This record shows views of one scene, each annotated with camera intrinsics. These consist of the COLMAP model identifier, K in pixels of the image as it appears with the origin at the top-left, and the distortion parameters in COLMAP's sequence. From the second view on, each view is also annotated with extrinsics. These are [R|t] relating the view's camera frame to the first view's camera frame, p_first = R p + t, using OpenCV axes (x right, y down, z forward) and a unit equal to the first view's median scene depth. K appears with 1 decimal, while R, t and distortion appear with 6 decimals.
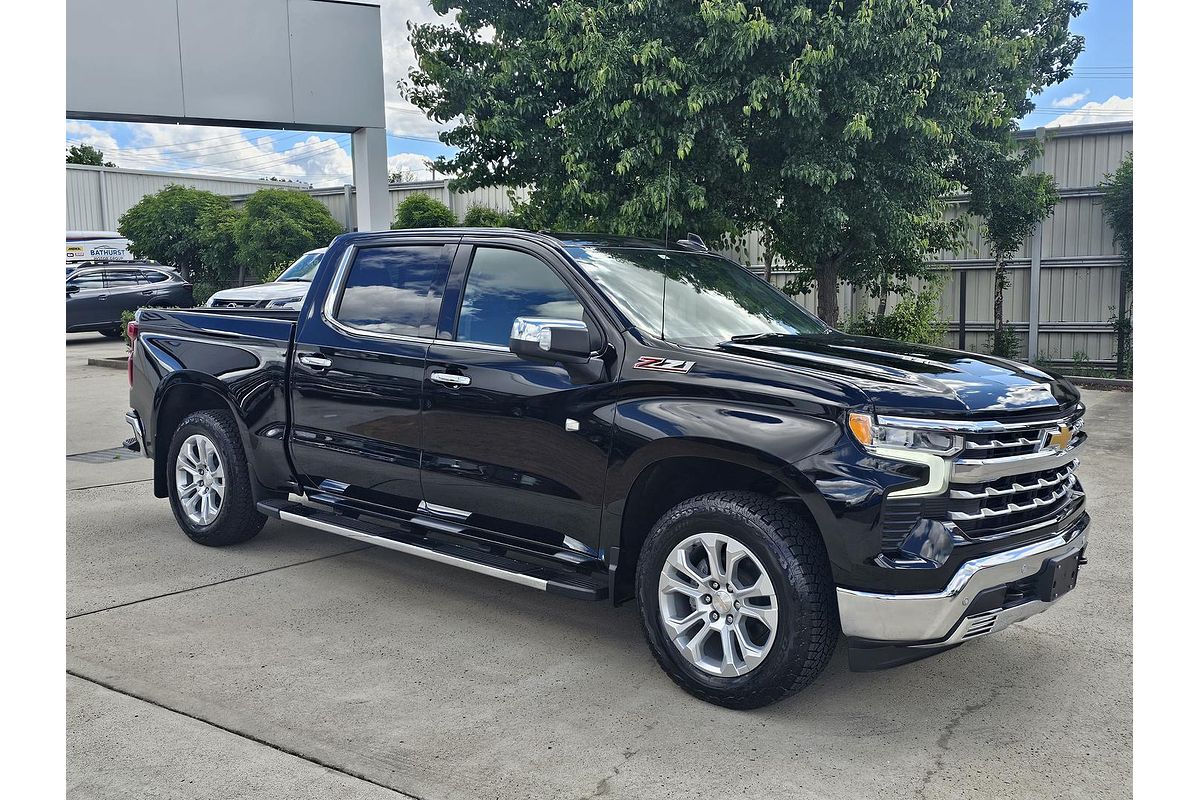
lens RADIAL K [[1083.6, 0, 603.8], [0, 1083.6, 395.9], [0, 0, 1]] dist [0.068785, -0.051529]
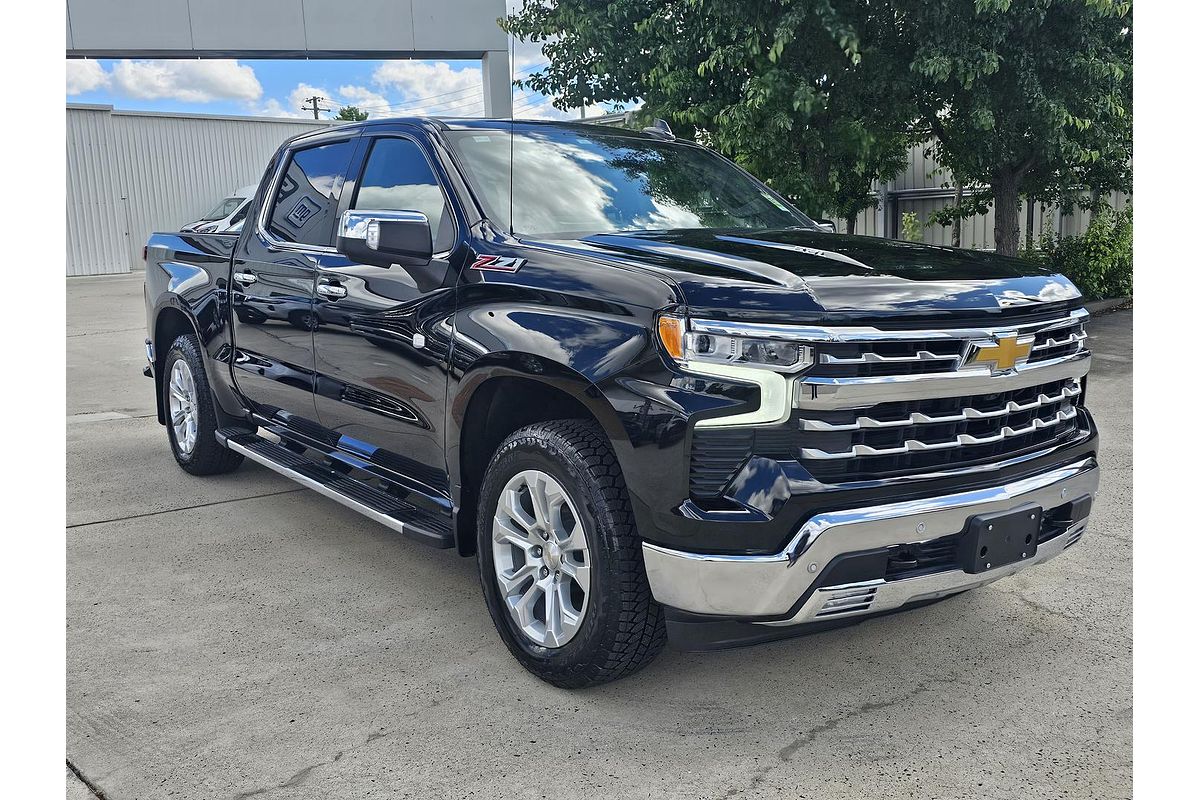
lens RADIAL K [[1083.6, 0, 603.7], [0, 1083.6, 400.6], [0, 0, 1]] dist [0.068785, -0.051529]
pose [[0.973656, 0.011390, -0.227736, 0.306449], [0.000843, 0.998565, 0.053547, 0.029313], [0.228019, -0.052328, 0.972249, 0.215366]]
